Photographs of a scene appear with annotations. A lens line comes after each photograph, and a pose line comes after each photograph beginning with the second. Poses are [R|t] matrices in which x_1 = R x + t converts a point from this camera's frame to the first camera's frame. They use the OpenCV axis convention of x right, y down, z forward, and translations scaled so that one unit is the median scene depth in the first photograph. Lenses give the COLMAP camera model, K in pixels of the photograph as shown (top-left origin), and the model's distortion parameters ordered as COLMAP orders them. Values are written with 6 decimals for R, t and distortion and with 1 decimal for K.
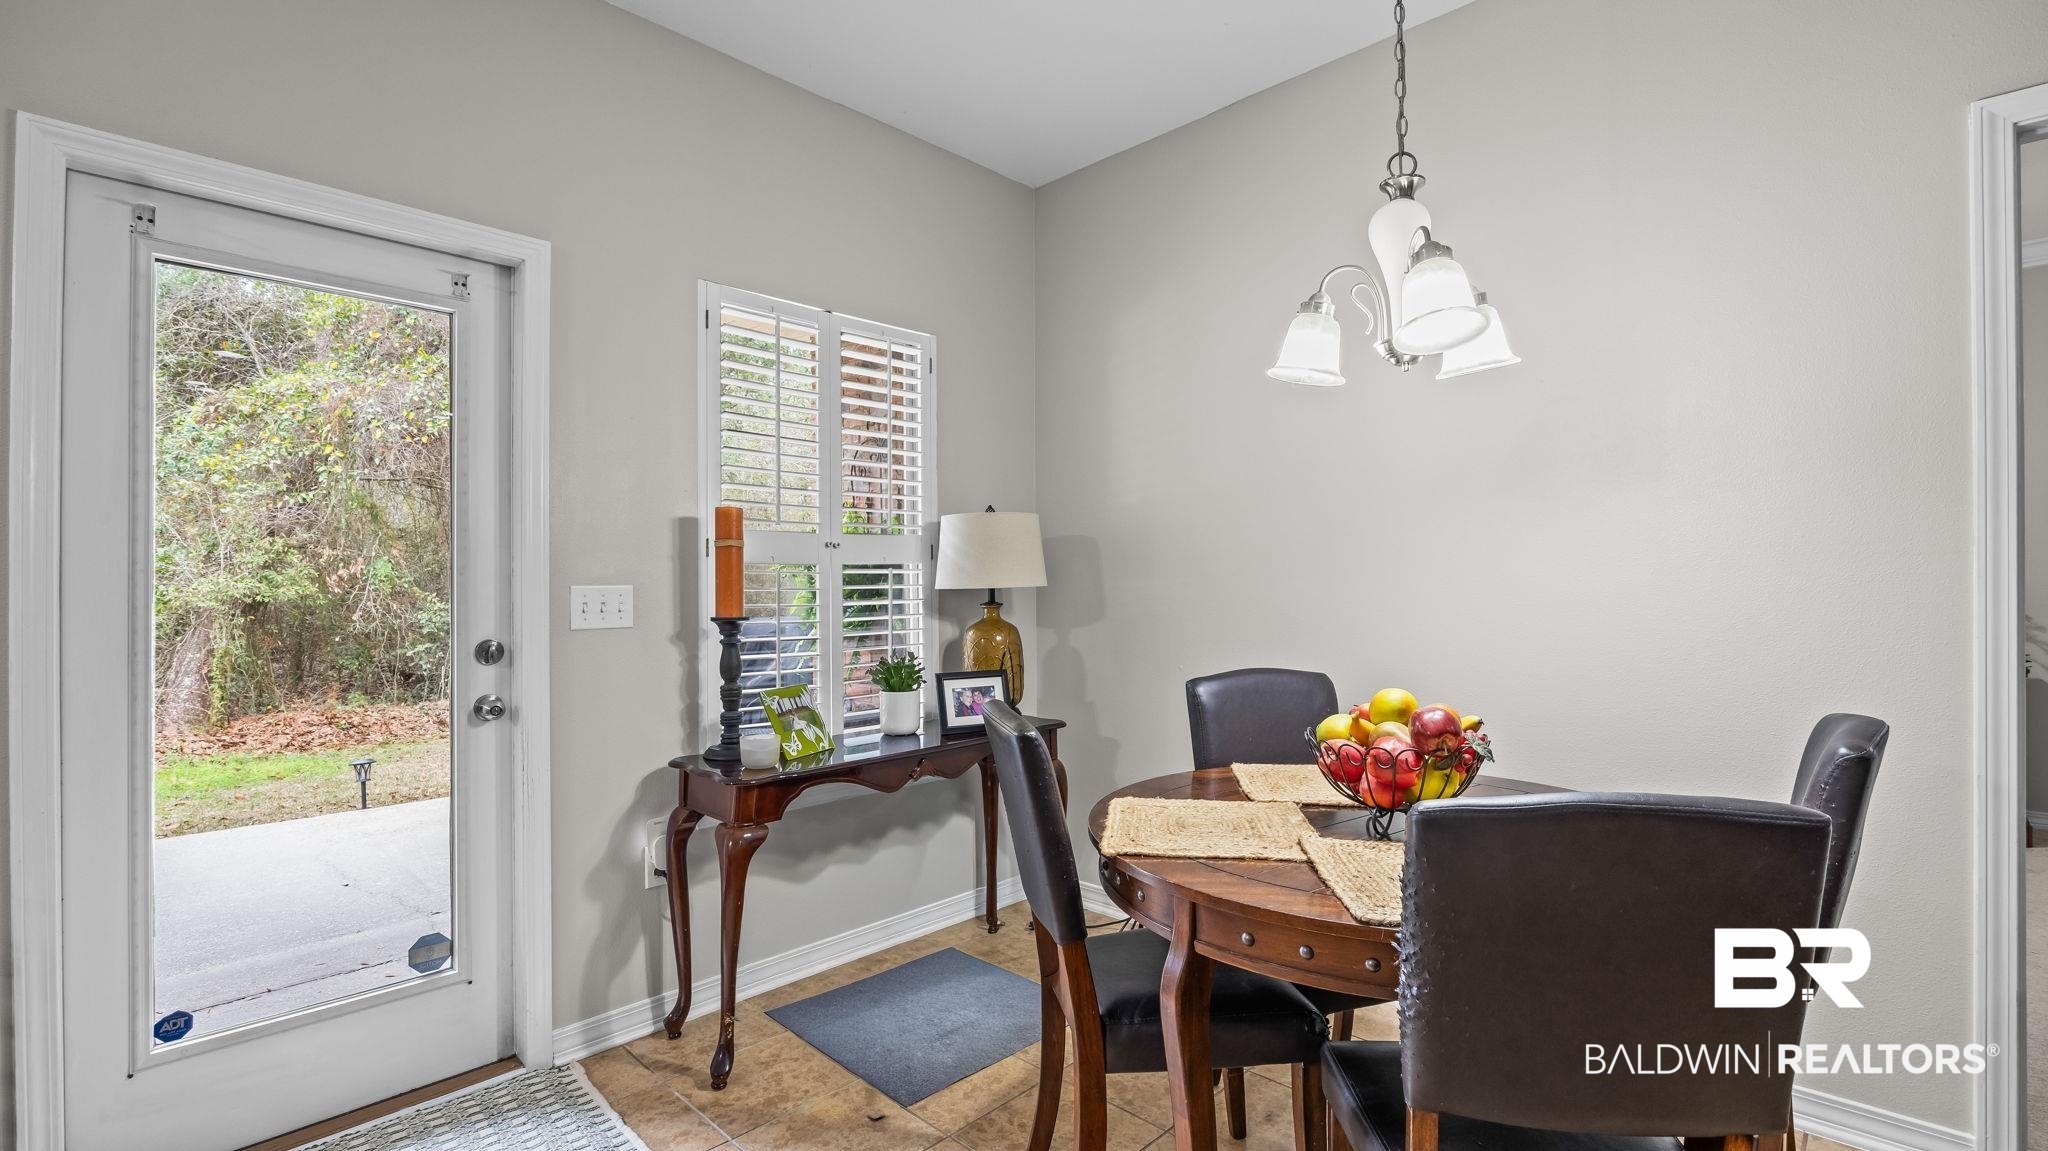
lens RADIAL K [[874.3, 0, 1024.0], [0, 874.3, 575.5], [0, 0, 1]] dist [-0.010793, -0.000042]
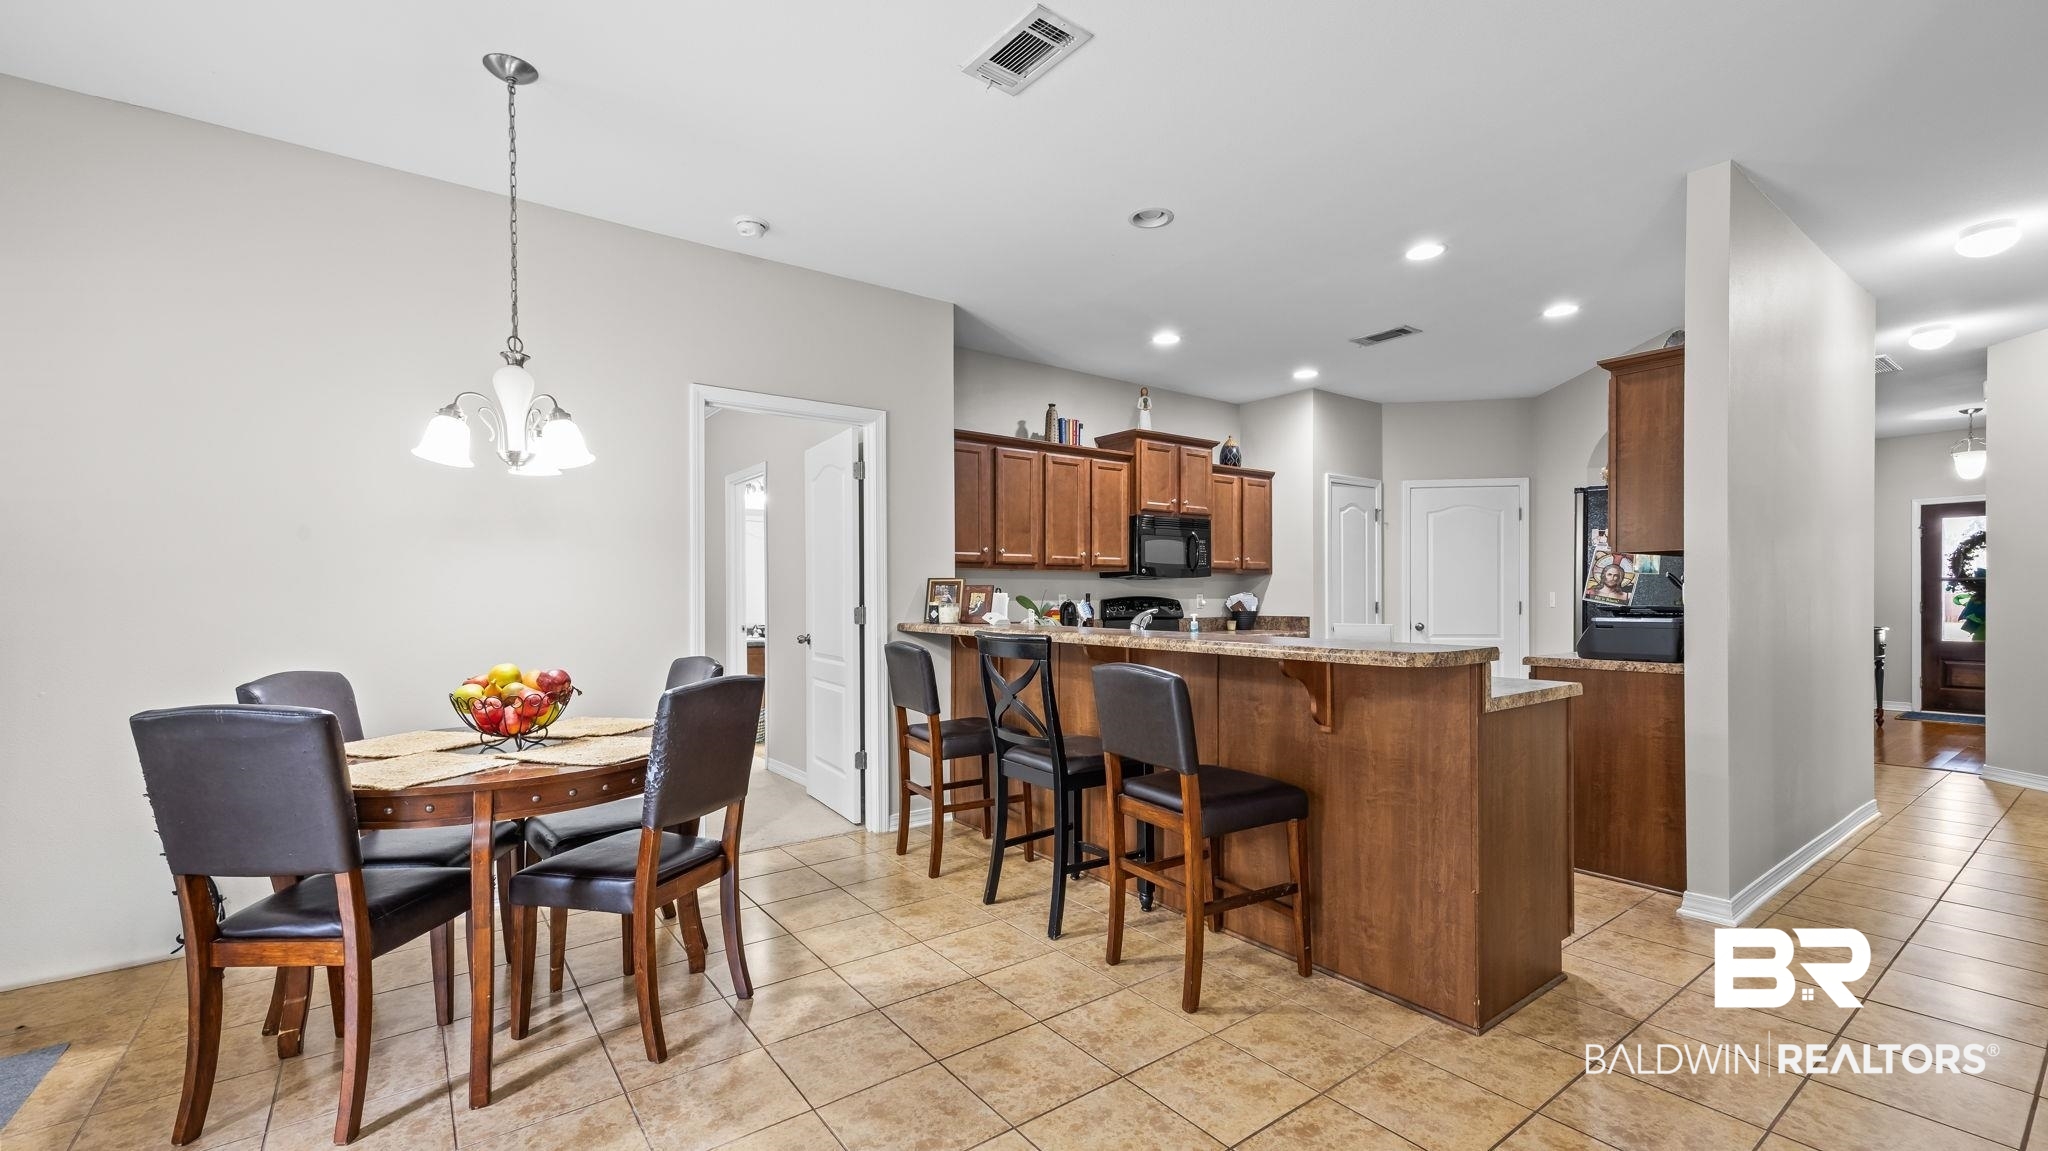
lens RADIAL K [[834.4, 0, 1010.3], [0, 834.4, 599.7], [0, 0, 1]] dist [0.001639, 0.000100]
pose [[0.155049, -0.000955, 0.987906, -0.883365], [-0.005062, 0.999986, 0.001761, 0.003021], [-0.987894, -0.005274, 0.155042, -0.152985]]
